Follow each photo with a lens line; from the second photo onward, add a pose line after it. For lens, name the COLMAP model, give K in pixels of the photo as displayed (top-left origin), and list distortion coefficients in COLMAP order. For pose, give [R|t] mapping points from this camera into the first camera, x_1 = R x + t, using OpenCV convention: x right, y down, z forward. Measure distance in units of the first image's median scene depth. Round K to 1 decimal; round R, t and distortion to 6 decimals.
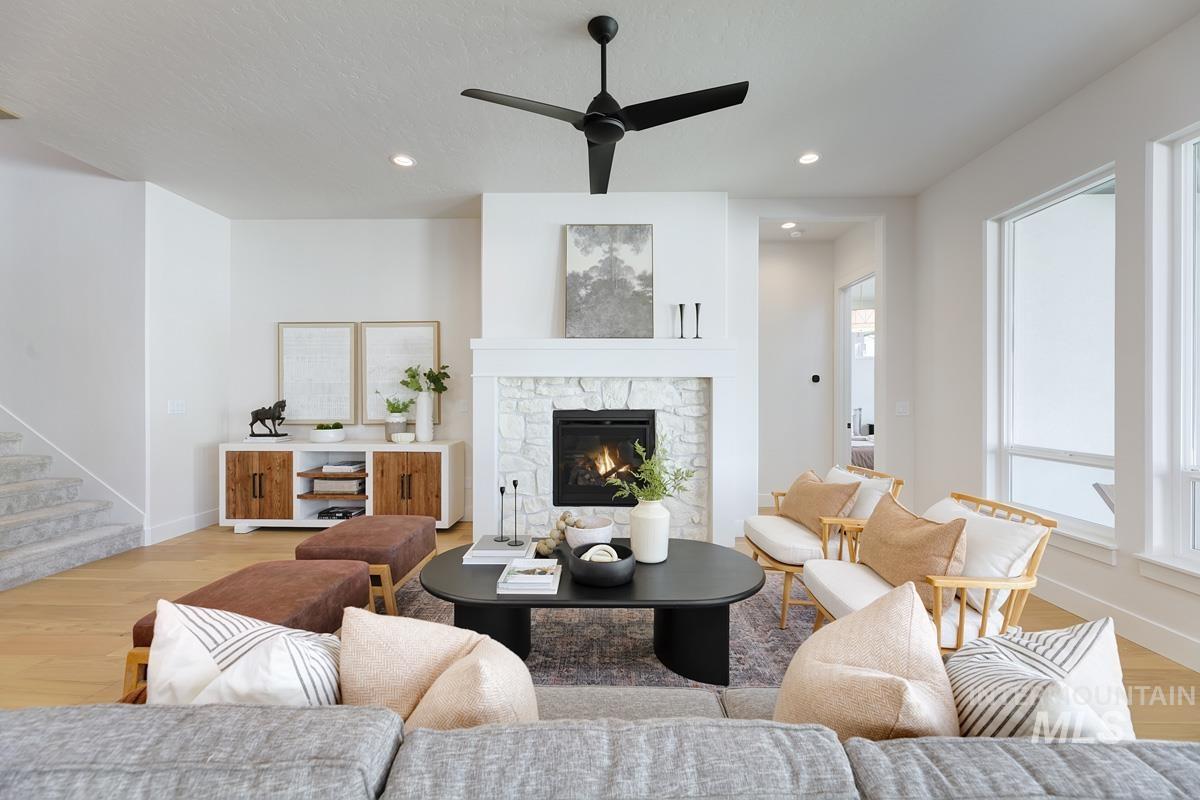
lens RADIAL K [[476.5, 0, 598.7], [0, 476.5, 400.4], [0, 0, 1]] dist [-0.000205, 0.000077]
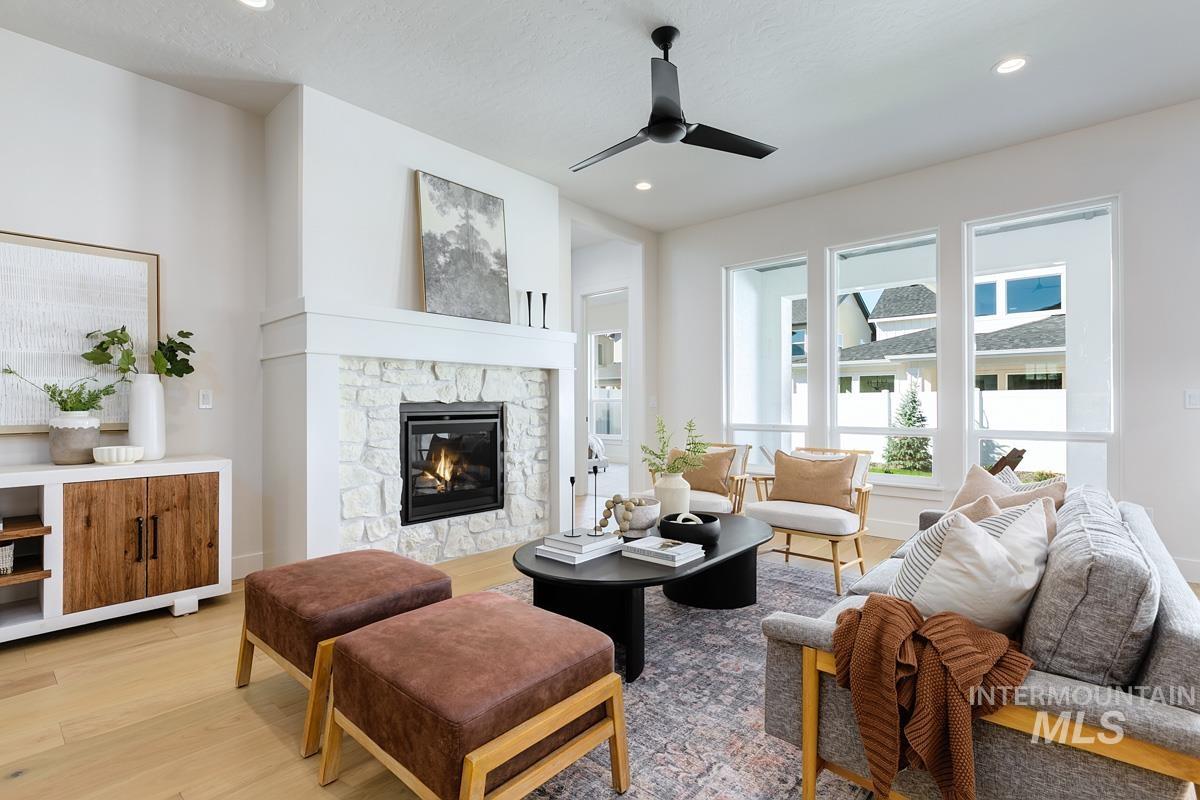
lens RADIAL K [[553.9, 0, 604.6], [0, 553.9, 403.6], [0, 0, 1]] dist [-0.002559, -0.000777]
pose [[0.654752, -0.003303, 0.755837, -0.564407], [0.009140, 0.999952, -0.003549, 0.028493], [-0.755789, 0.009232, 0.654751, 0.158645]]
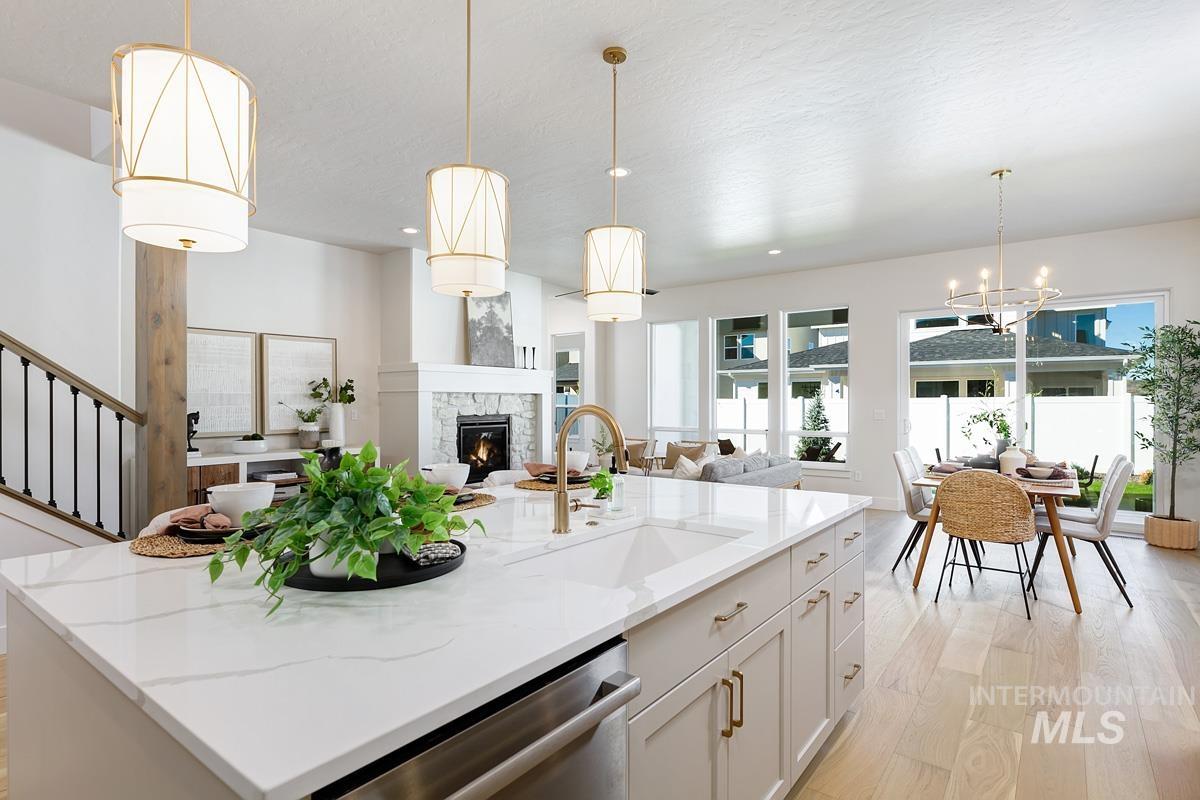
lens RADIAL K [[603.4, 0, 606.5], [0, 603.4, 403.0], [0, 0, 1]] dist [0.002370, 0.000008]
pose [[0.591590, -0.003521, 0.806231, -1.257338], [0.008743, 0.999960, -0.002048, -0.009845], [-0.806192, 0.008260, 0.591597, -0.385337]]
